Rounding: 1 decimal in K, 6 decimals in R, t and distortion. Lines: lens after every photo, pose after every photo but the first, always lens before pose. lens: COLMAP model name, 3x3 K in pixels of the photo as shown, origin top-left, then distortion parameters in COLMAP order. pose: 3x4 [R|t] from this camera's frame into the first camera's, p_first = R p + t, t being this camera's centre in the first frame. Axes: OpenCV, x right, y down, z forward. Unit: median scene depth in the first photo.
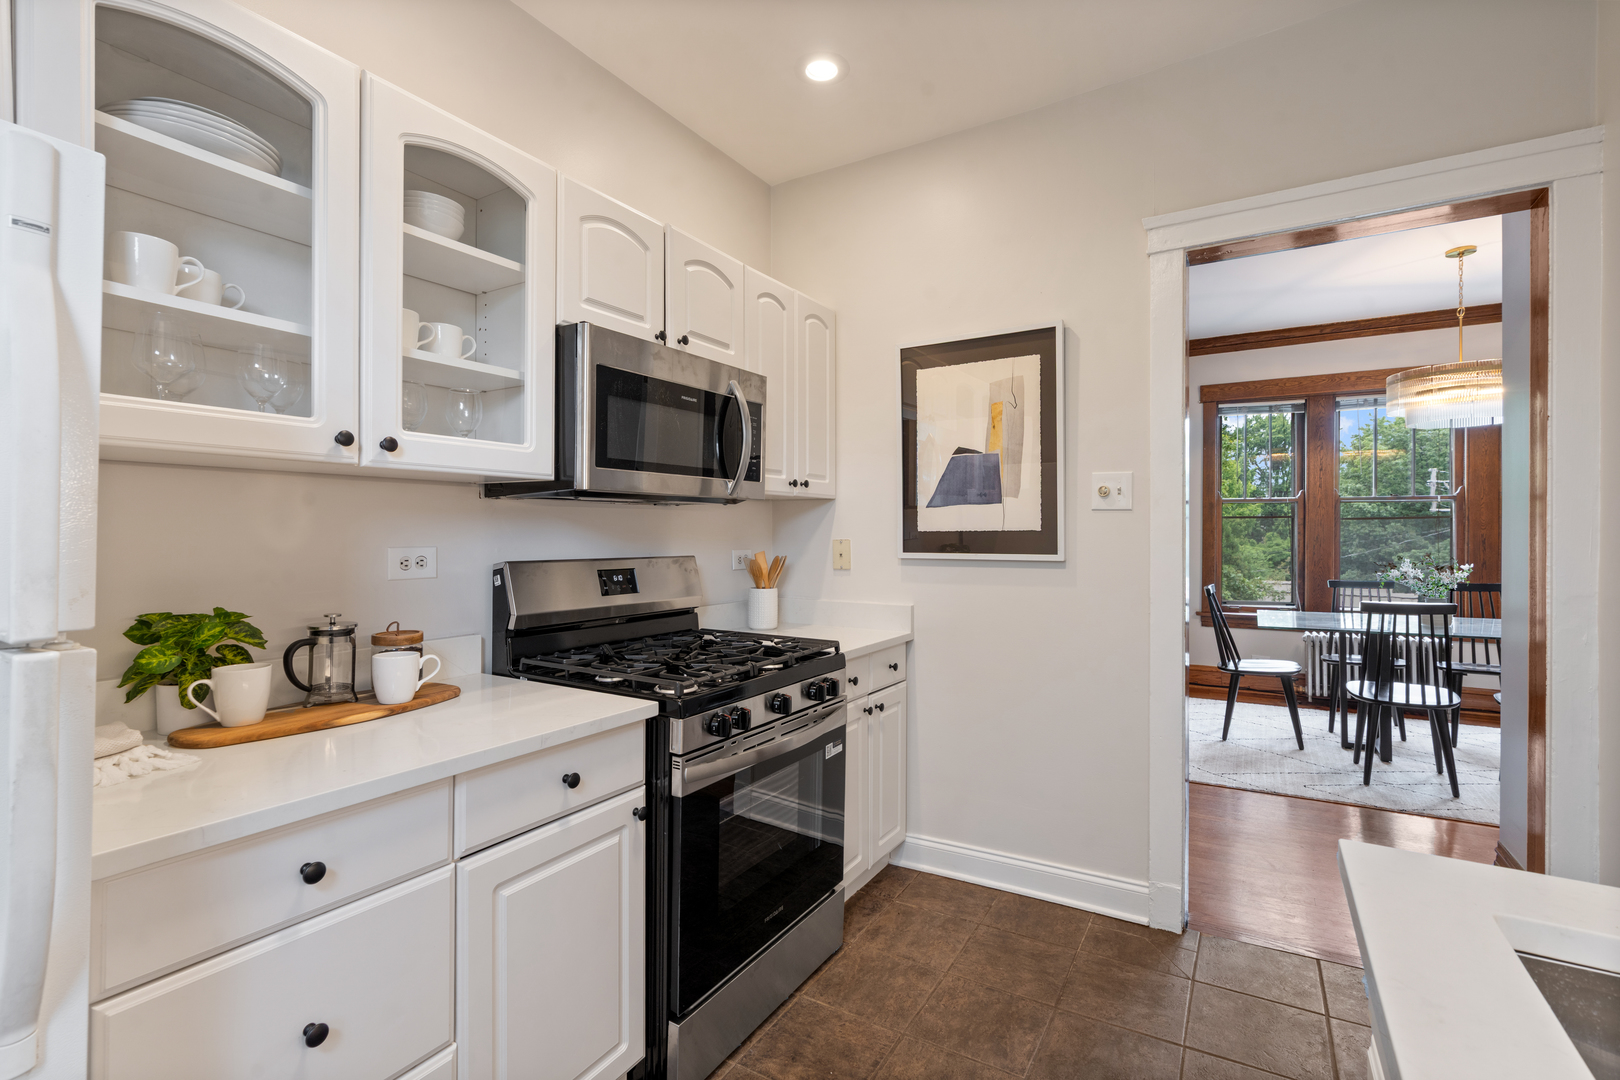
lens RADIAL K [[738.0, 0, 804.9], [0, 738.0, 532.3], [0, 0, 1]] dist [-0.003794, 0.001103]
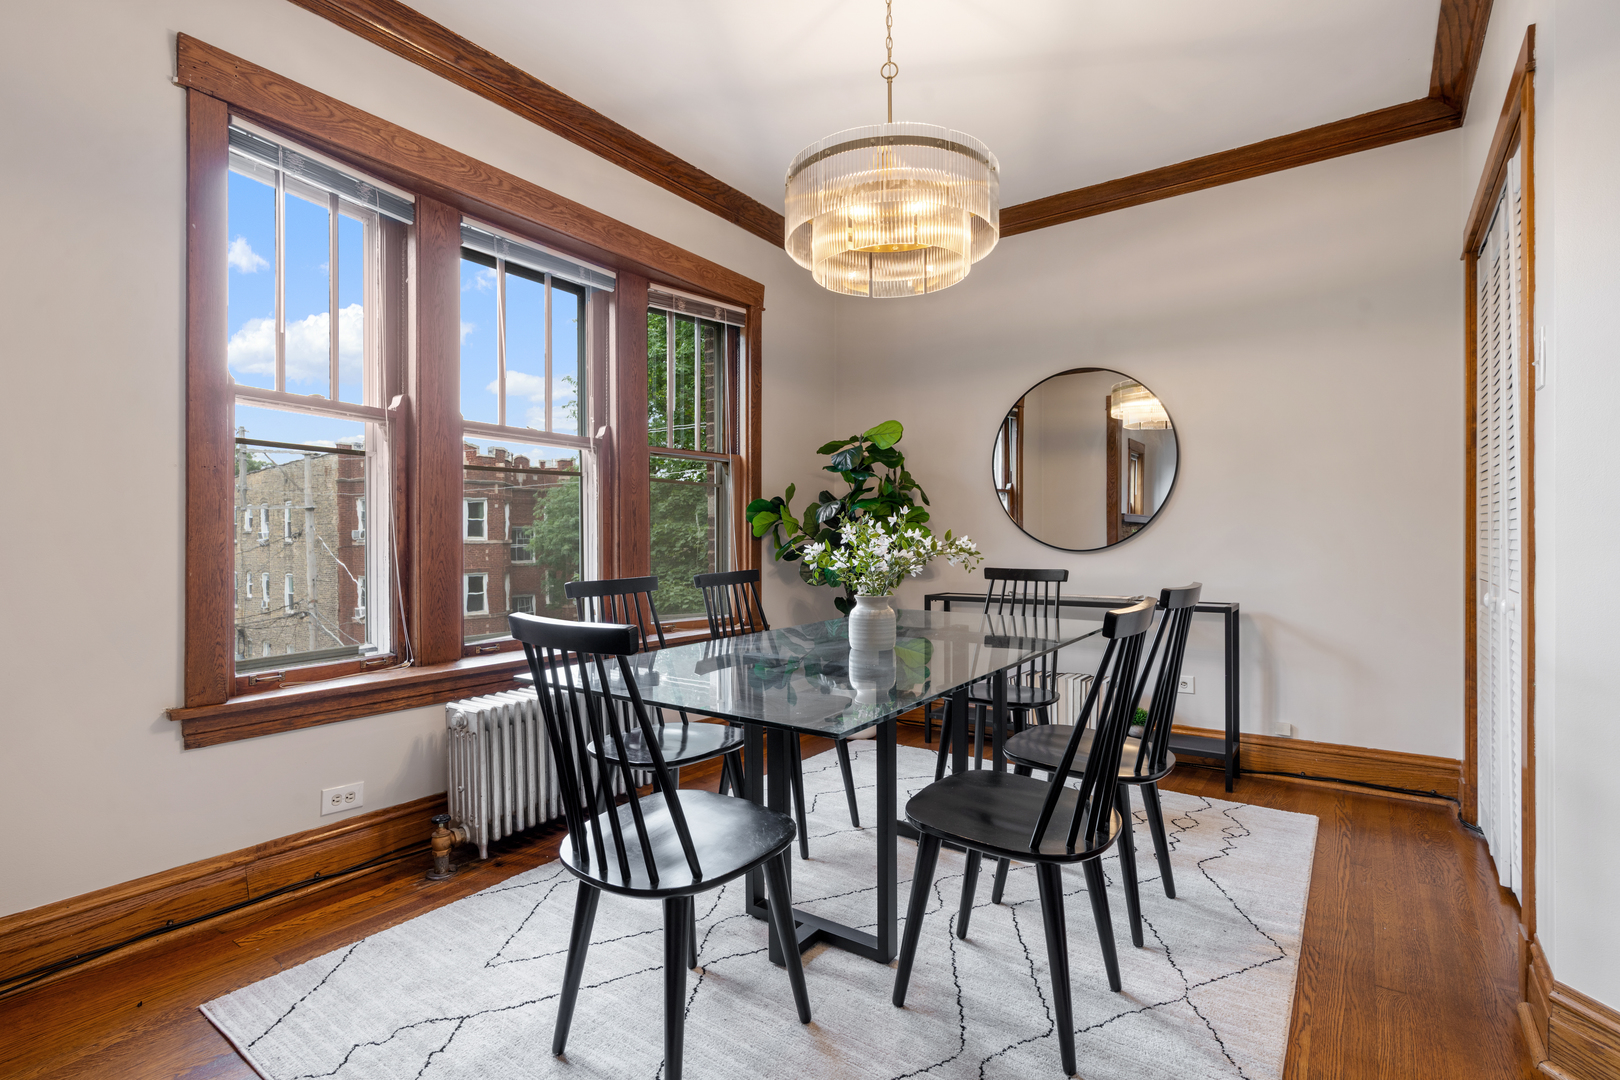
lens RADIAL K [[758.5, 0, 808.2], [0, 758.5, 540.1], [0, 0, 1]] dist [-0.003569, -0.000933]
pose [[0.075228, -0.007026, 0.997142, 0.240193], [0.001843, 0.999974, 0.006907, 0.032786], [-0.997165, 0.001318, 0.075239, 0.767293]]
